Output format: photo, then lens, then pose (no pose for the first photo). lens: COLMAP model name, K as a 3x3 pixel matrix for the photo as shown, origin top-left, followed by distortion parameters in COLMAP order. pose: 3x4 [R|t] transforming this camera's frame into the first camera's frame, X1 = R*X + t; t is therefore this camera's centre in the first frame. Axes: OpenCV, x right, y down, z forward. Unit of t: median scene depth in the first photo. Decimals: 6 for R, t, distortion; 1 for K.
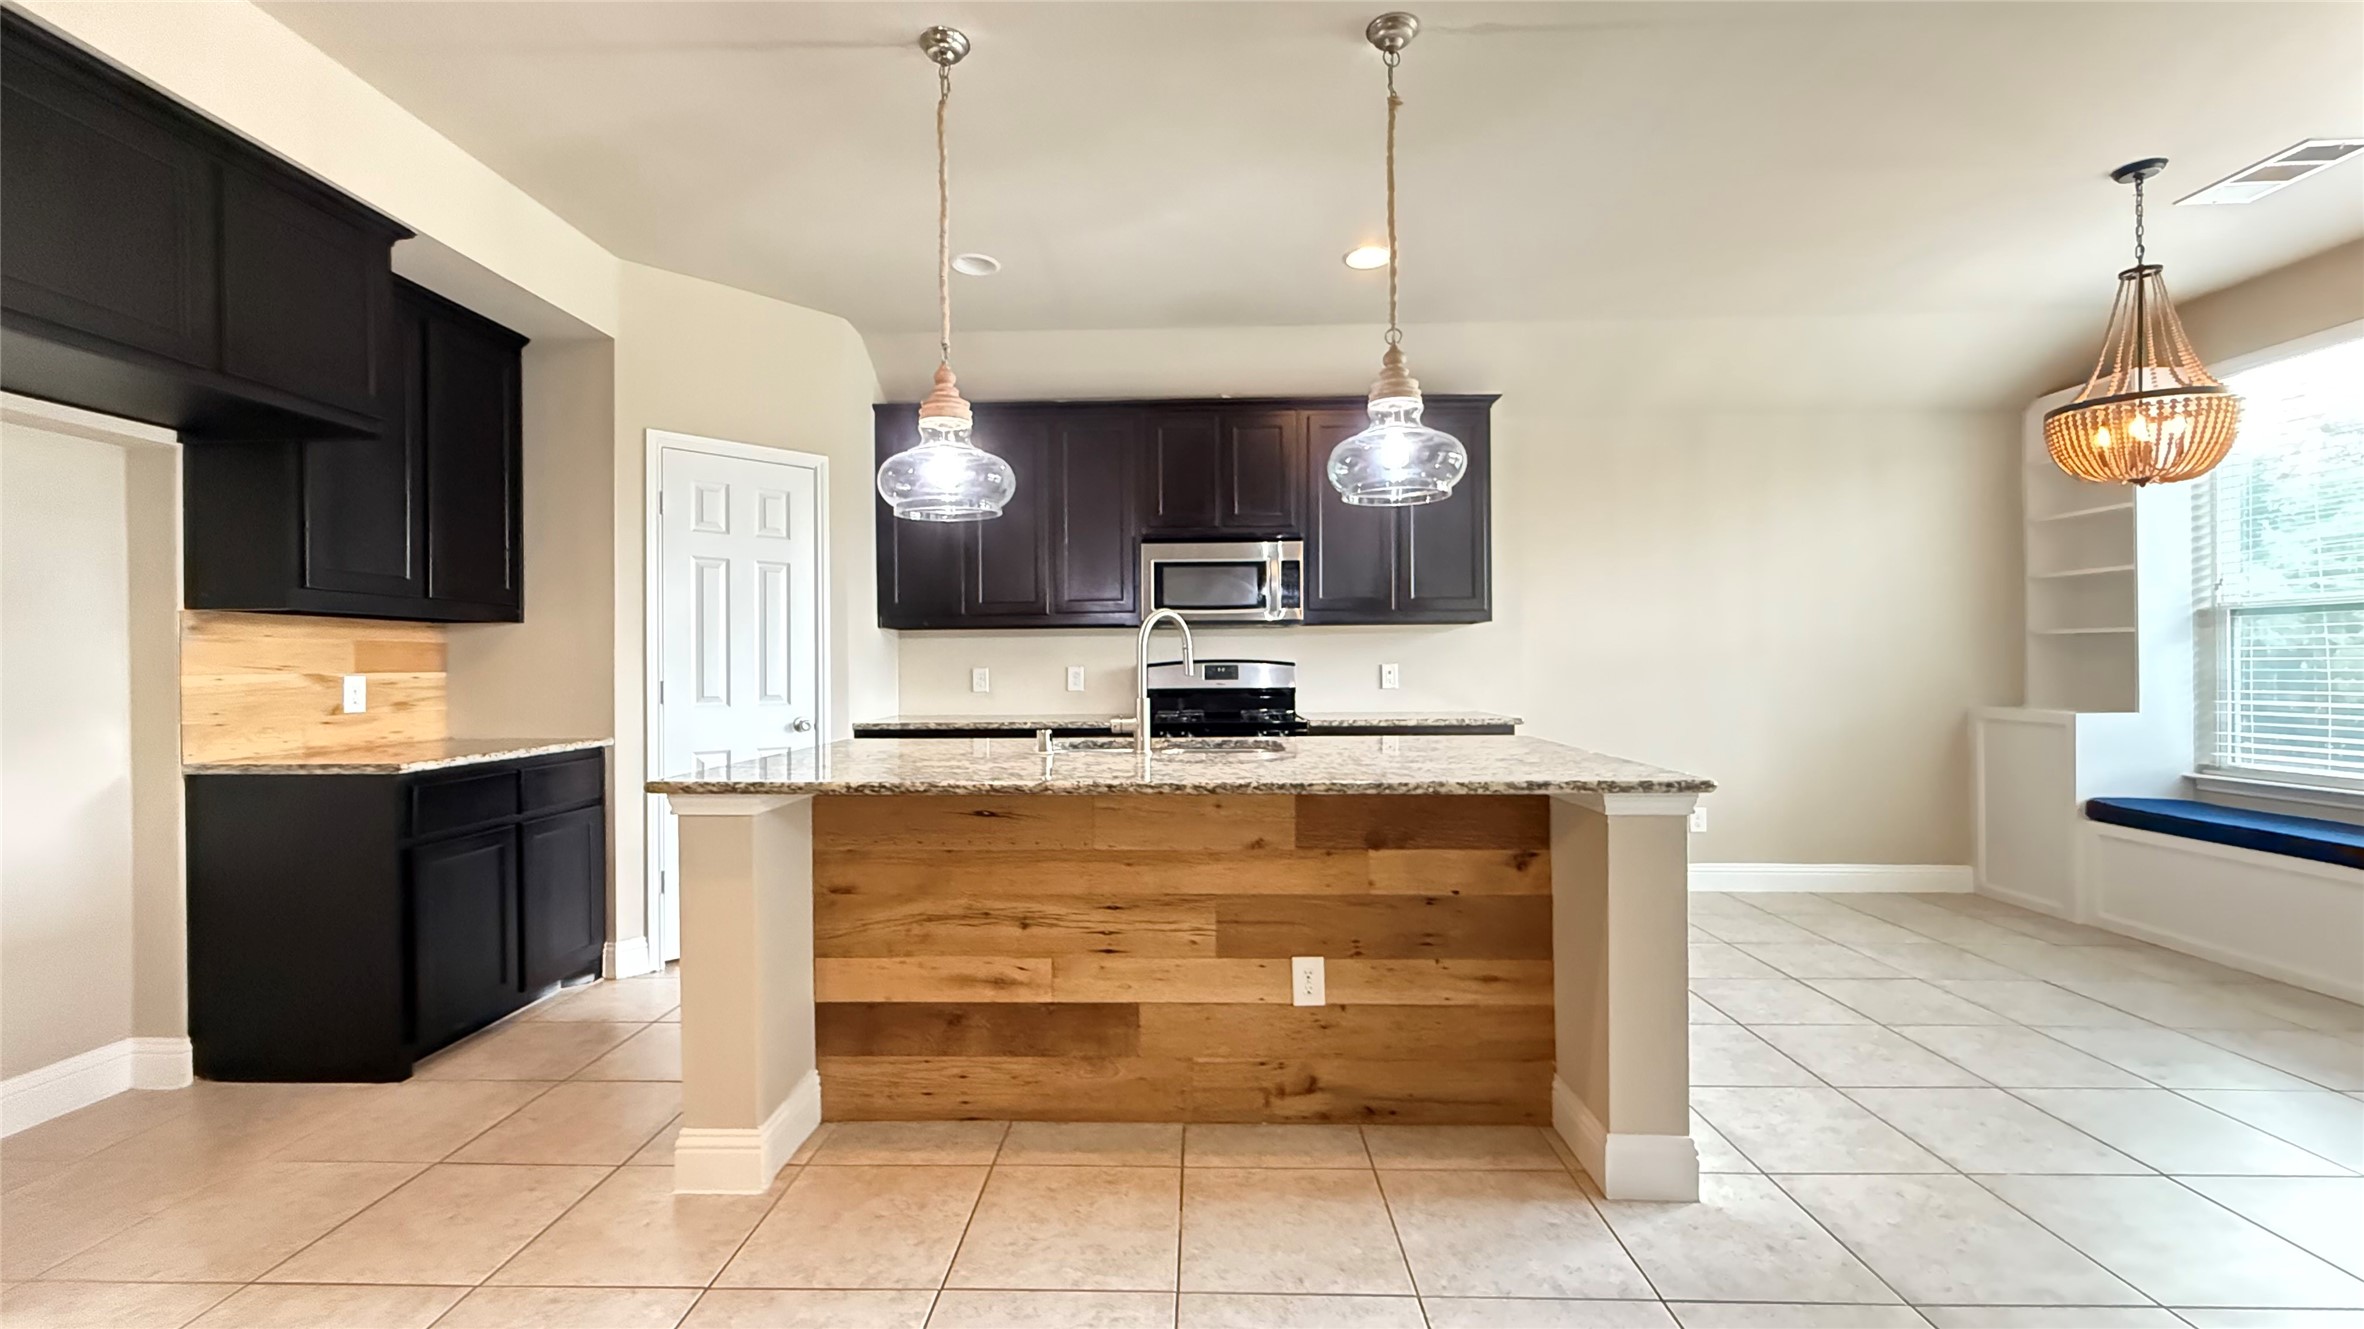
lens RADIAL K [[945.4, 0, 1174.5], [0, 945.4, 664.4], [0, 0, 1]] dist [-0.000125, 0.000419]
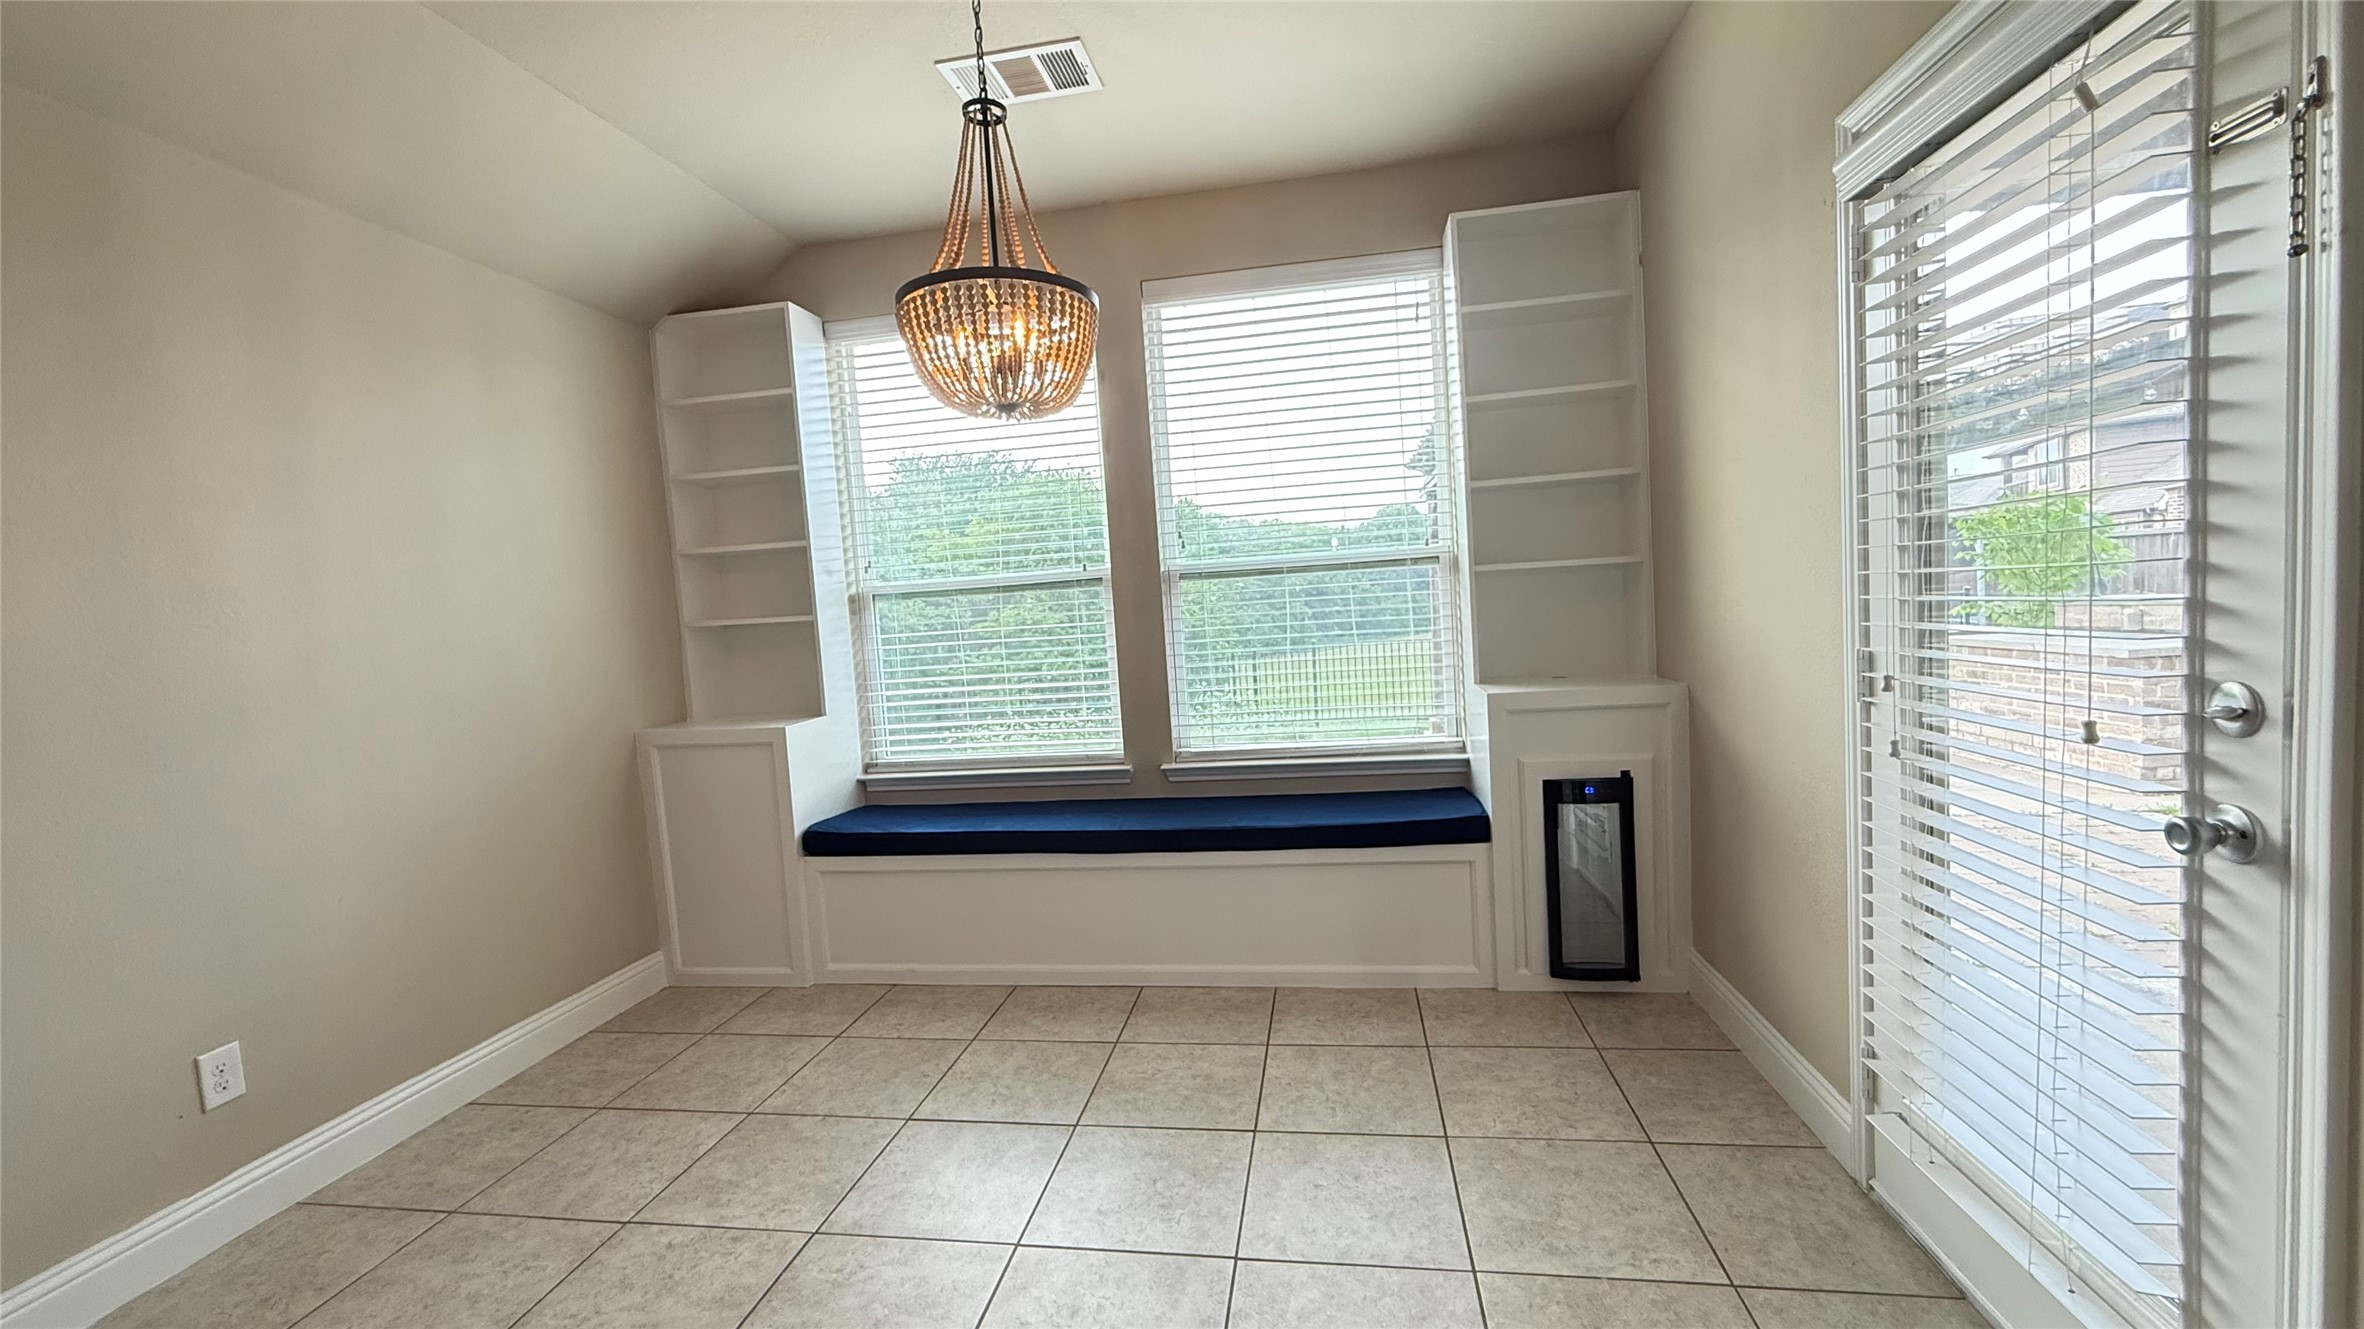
lens RADIAL K [[945.4, 0, 1180.4], [0, 945.4, 669.5], [0, 0, 1]] dist [-0.000125, 0.000419]
pose [[0.143727, -0.060054, 0.987794, 0.237414], [0.064428, 0.996607, 0.051215, -0.013103], [-0.987518, 0.056280, 0.147108, 0.574898]]
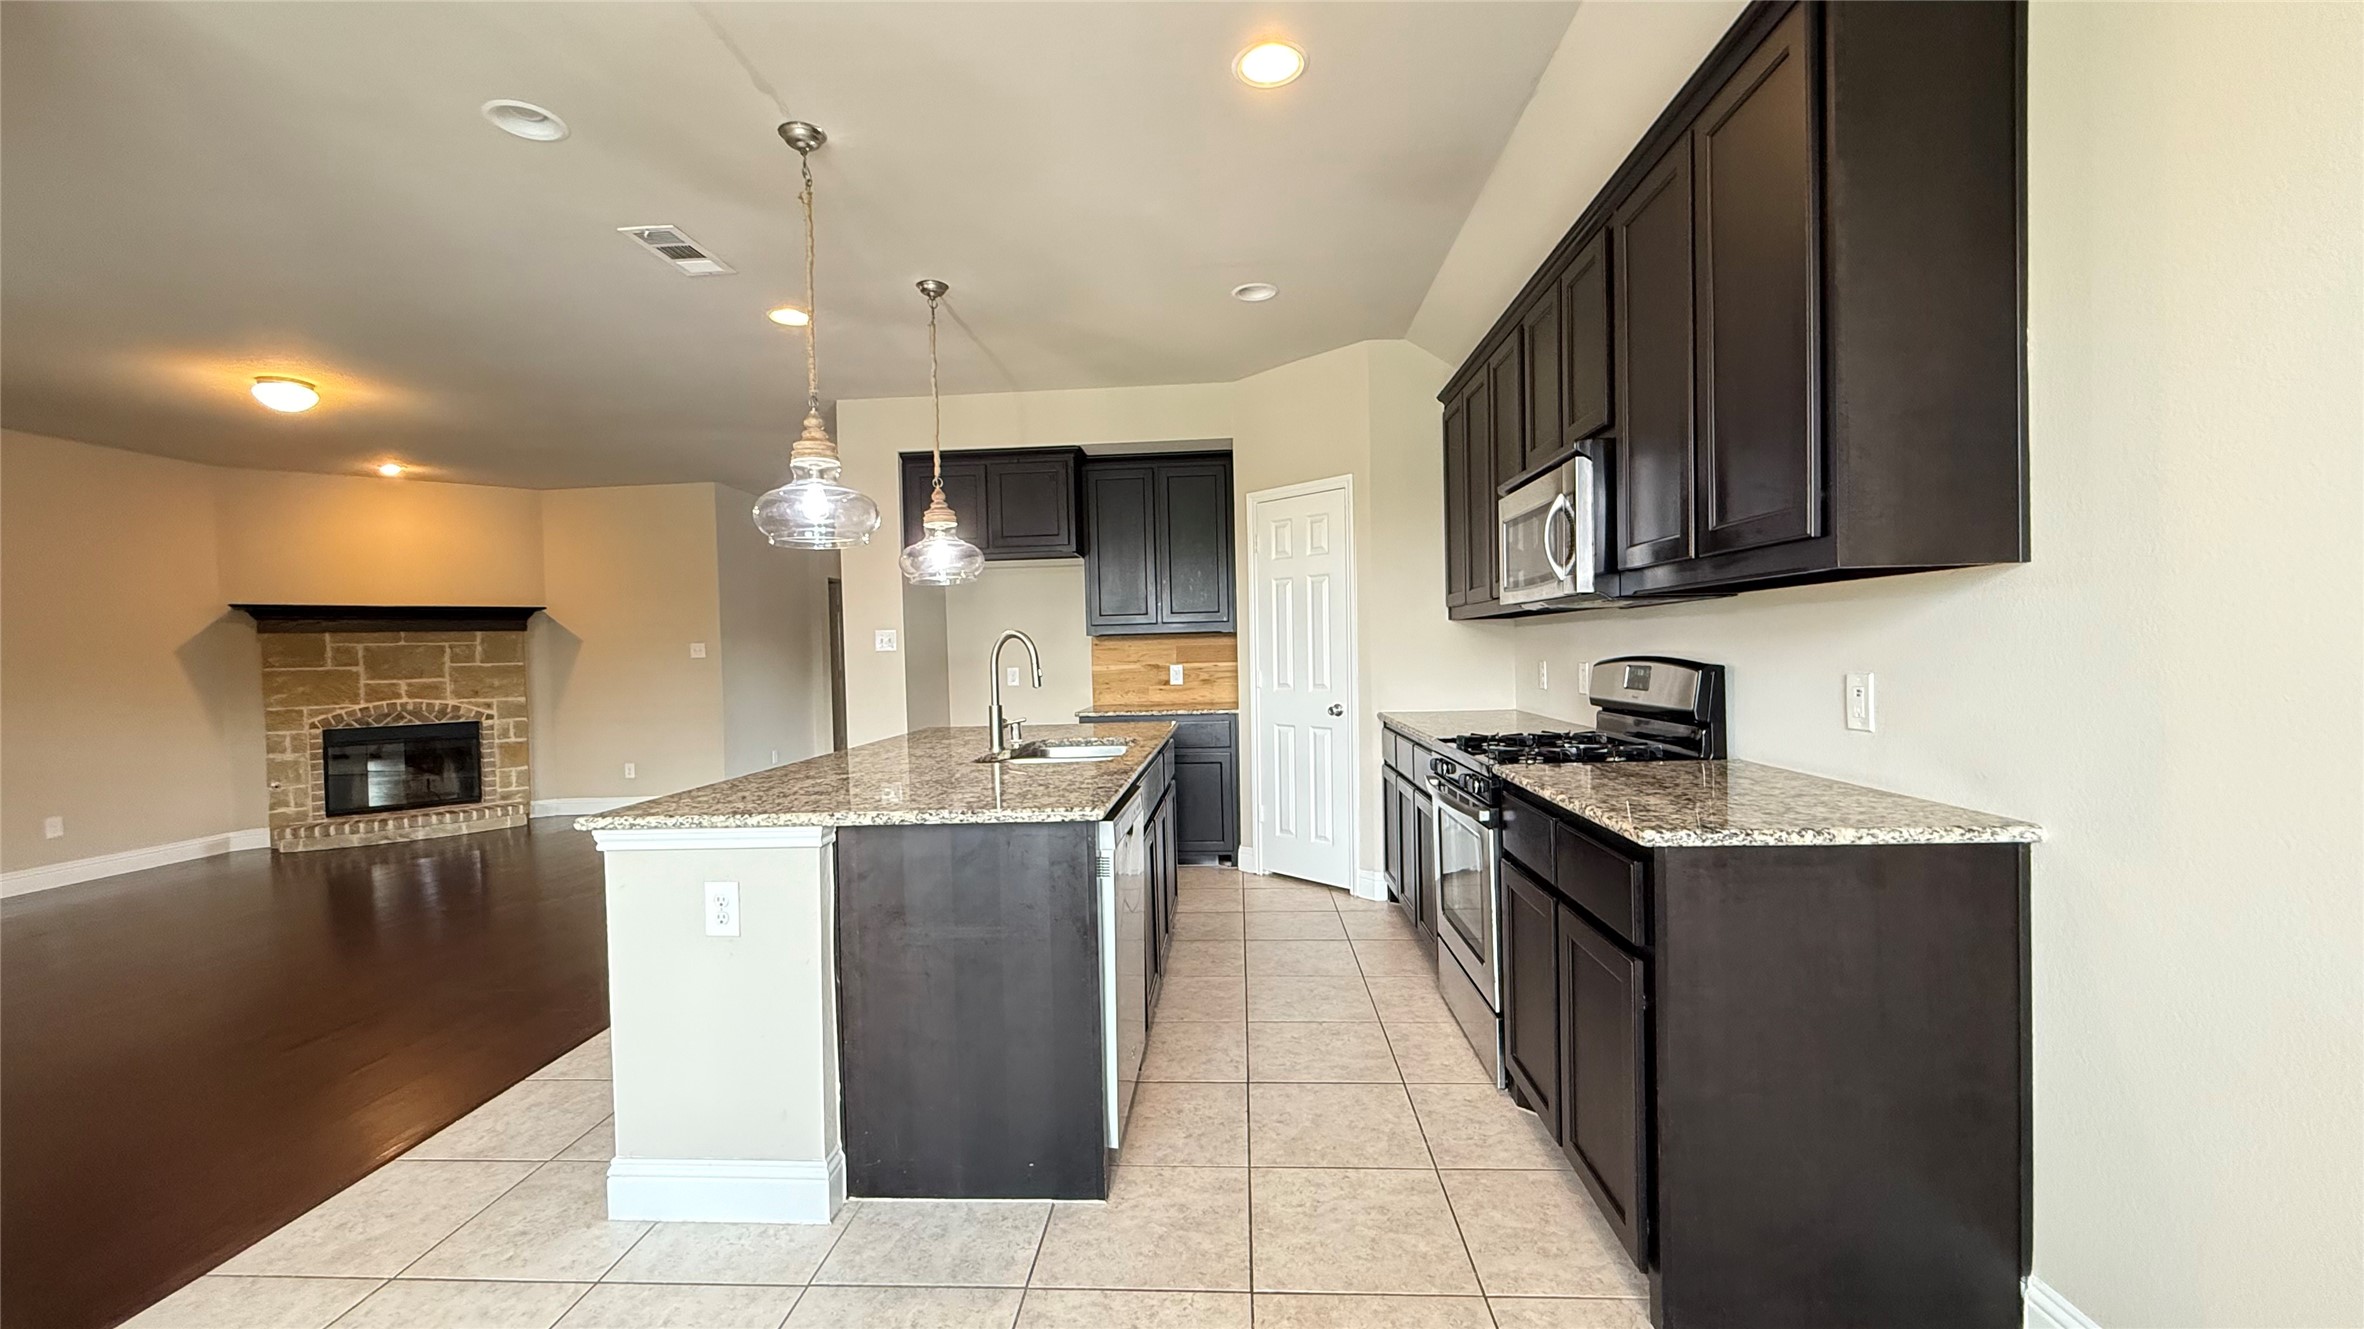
lens RADIAL K [[945.4, 0, 1174.9], [0, 945.4, 665.6], [0, 0, 1]] dist [-0.000125, 0.000419]
pose [[-0.035668, 0.025645, -0.999035, 0.798203], [0.023803, 0.999409, 0.024805, -0.026552], [0.999080, -0.022895, -0.036258, 0.857384]]
